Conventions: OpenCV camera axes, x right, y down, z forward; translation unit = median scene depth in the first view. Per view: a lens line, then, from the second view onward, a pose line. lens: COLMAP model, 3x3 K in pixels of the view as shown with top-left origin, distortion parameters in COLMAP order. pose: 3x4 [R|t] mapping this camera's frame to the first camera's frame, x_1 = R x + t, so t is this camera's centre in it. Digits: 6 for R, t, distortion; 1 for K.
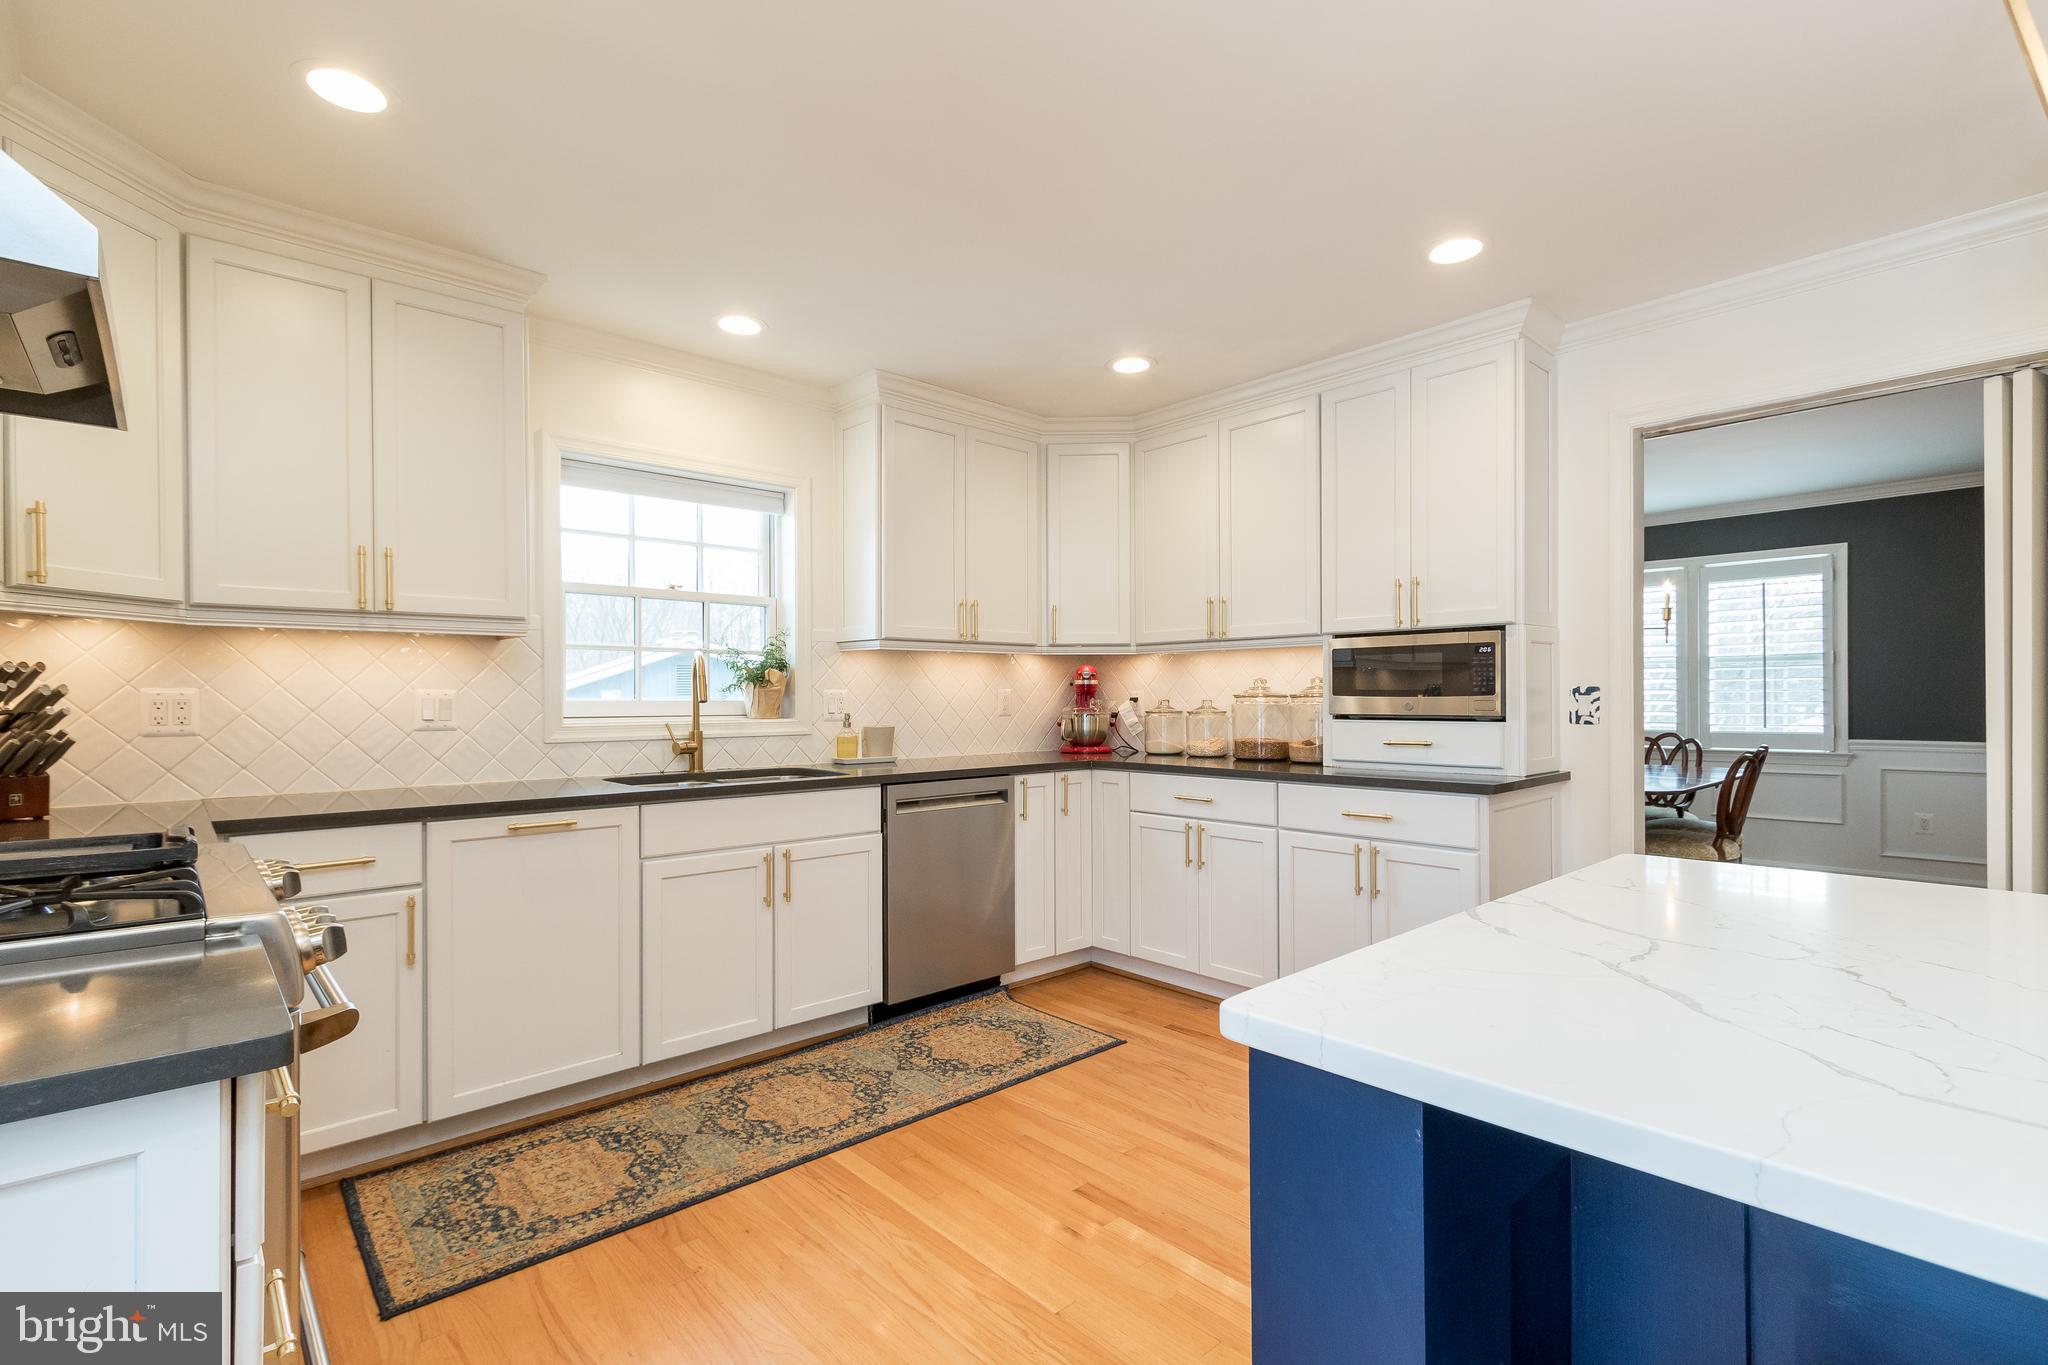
lens RADIAL K [[949.2, 0, 1004.3], [0, 949.2, 691.4], [0, 0, 1]] dist [0.008724, -0.000533]
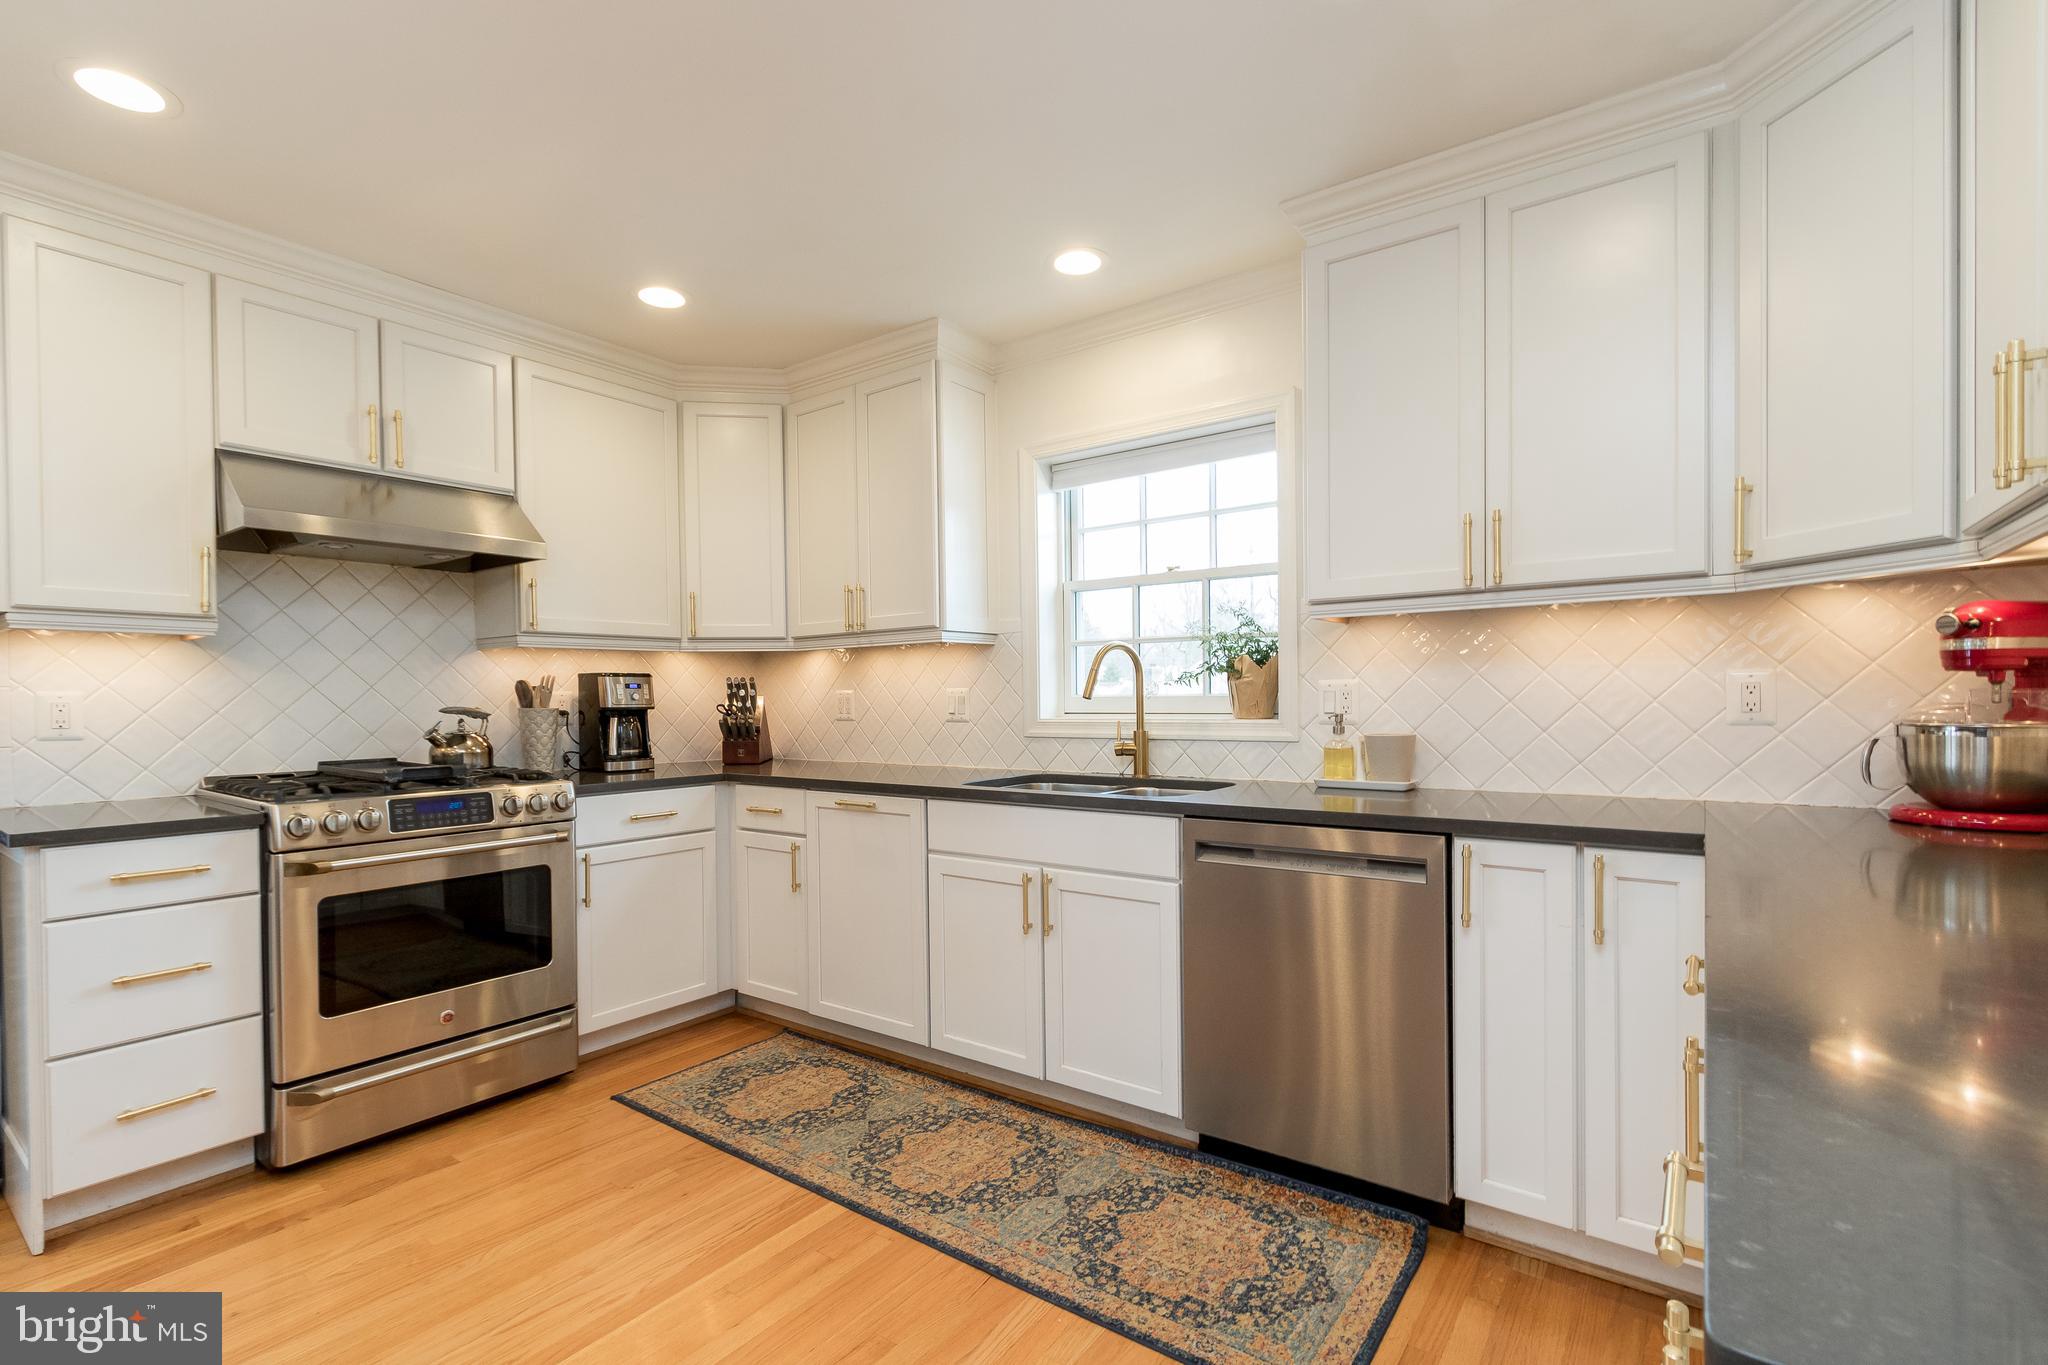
lens RADIAL K [[949.2, 0, 1014.9], [0, 949.2, 693.7], [0, 0, 1]] dist [0.008724, -0.000533]
pose [[0.180016, 0.011811, -0.983593, 0.620852], [0.030753, 0.999372, 0.017629, -0.014536], [0.983183, -0.033422, 0.179540, 0.846574]]
